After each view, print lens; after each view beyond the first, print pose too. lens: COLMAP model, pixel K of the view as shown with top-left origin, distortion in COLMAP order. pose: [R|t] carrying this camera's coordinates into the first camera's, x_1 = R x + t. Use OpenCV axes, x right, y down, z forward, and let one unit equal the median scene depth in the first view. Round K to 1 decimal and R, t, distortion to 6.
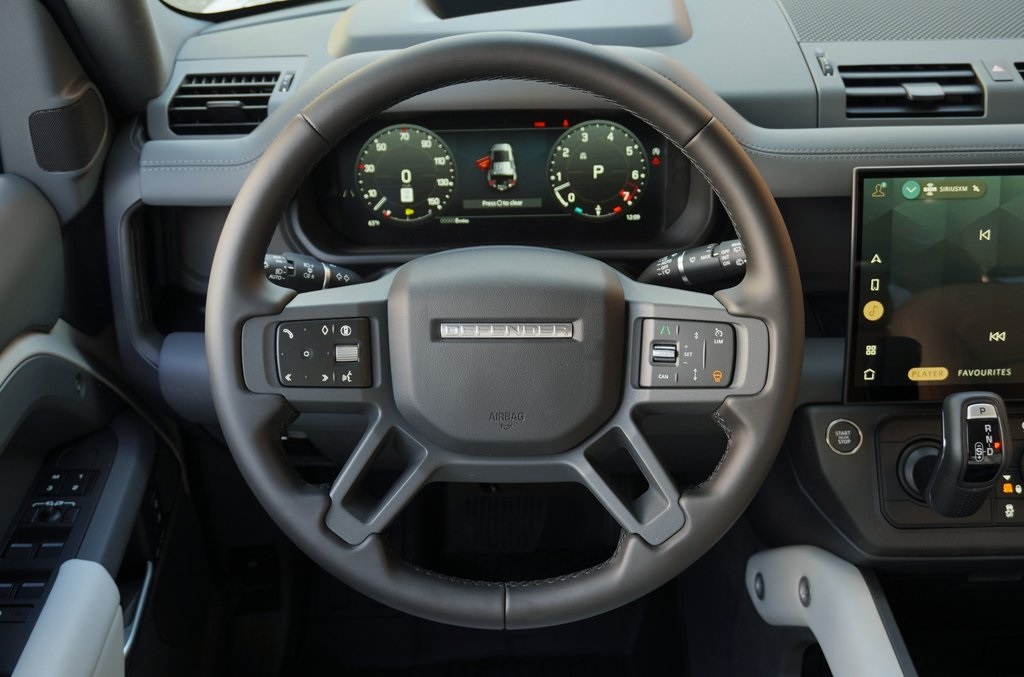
lens RADIAL K [[1091.1, 0, 513.9], [0, 1091.1, 348.4], [0, 0, 1]] dist [0.006295, 0.000000]
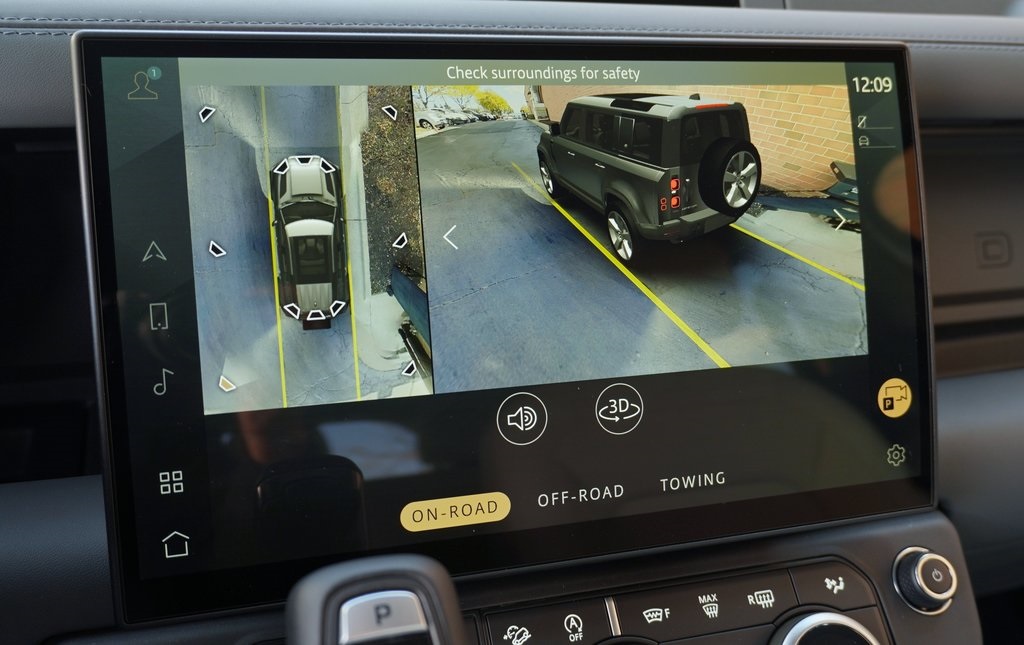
lens RADIAL K [[1015.7, 0, 512.9], [0, 1015.7, 328.4], [0, 0, 1]] dist [-0.003837, 0.000000]
pose [[0.960661, -0.051803, 0.272849, 0.373669], [0.108574, 0.974314, -0.197290, 0.035994], [-0.255621, 0.219153, 0.941610, 0.650580]]
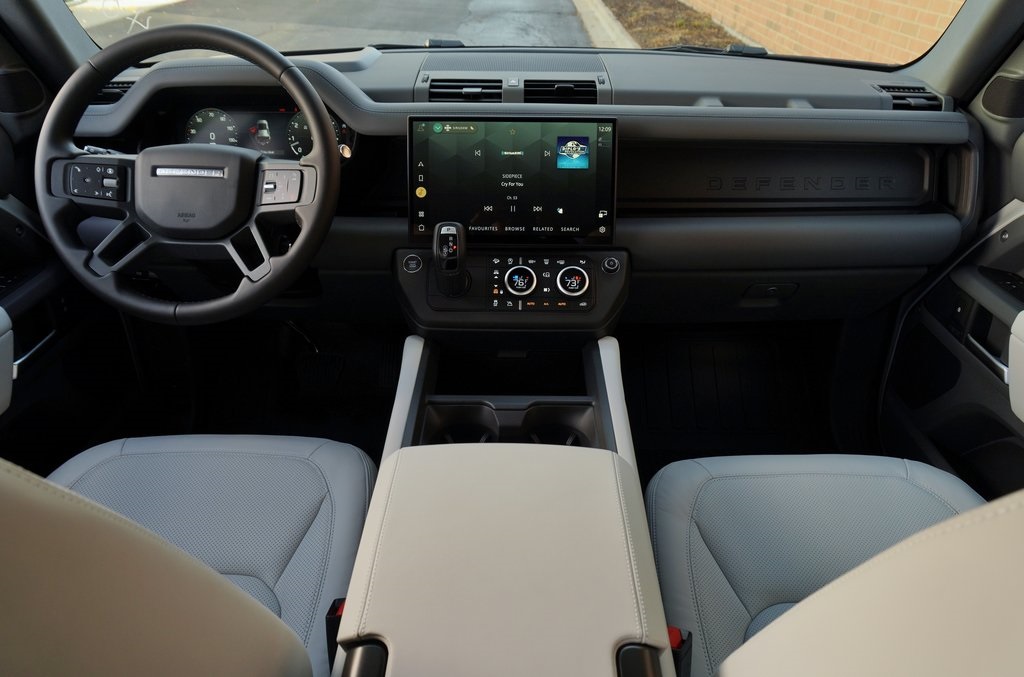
lens RADIAL K [[695.8, 0, 510.3], [0, 695.8, 339.6], [0, 0, 1]] dist [-0.028503, 0.030476]
pose [[0.999293, 0.030925, -0.021395, 0.549665], [-0.032593, 0.996052, -0.082569, 0.333470], [0.018757, 0.083208, 0.996356, -0.185281]]
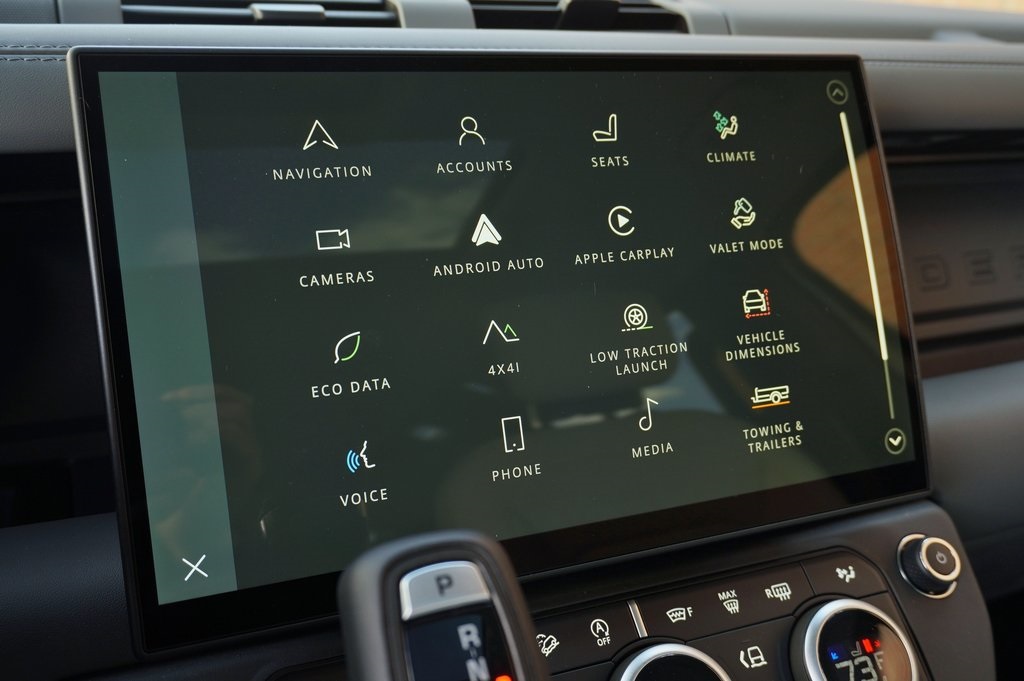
lens RADIAL K [[985.6, 0, 515.7], [0, 985.6, 344.6], [0, 0, 1]] dist [-0.002215, 0.000000]
pose [[0.931002, -0.087576, 0.354352, 0.339300], [0.192114, 0.943016, -0.271686, 0.071136], [-0.310367, 0.321016, 0.894774, 0.683361]]
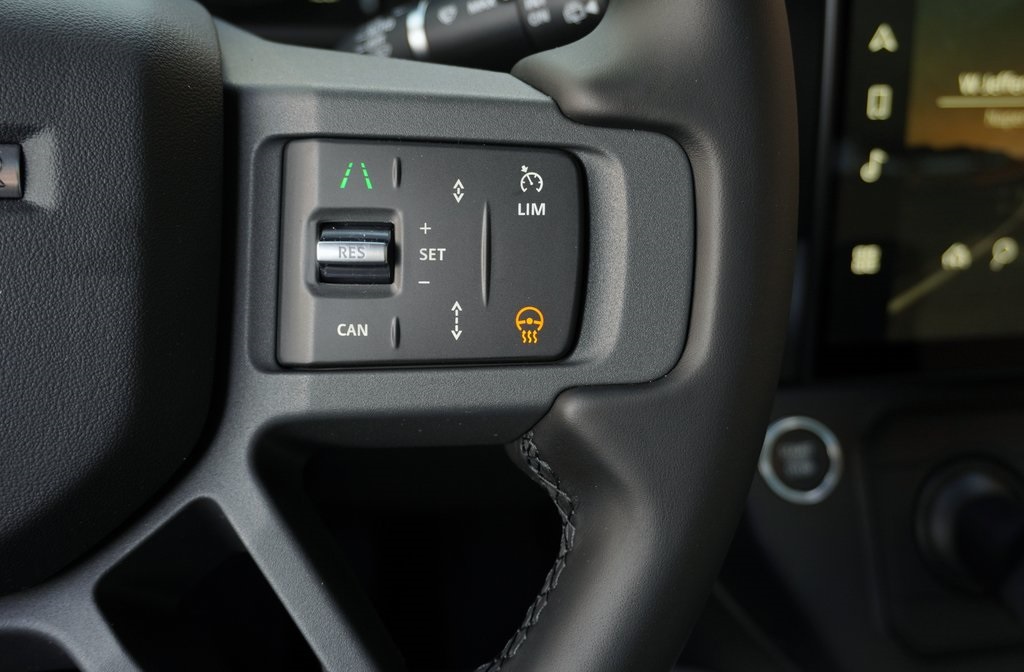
lens RADIAL K [[1159.3, 0, 507.5], [0, 1159.3, 327.6], [0, 0, 1]] dist [0.026402, 0.000000]
pose [[0.980762, -0.021789, 0.193986, 0.106658], [0.017967, 0.999609, 0.021439, 0.017440], [-0.194377, -0.017541, 0.980770, 0.619155]]
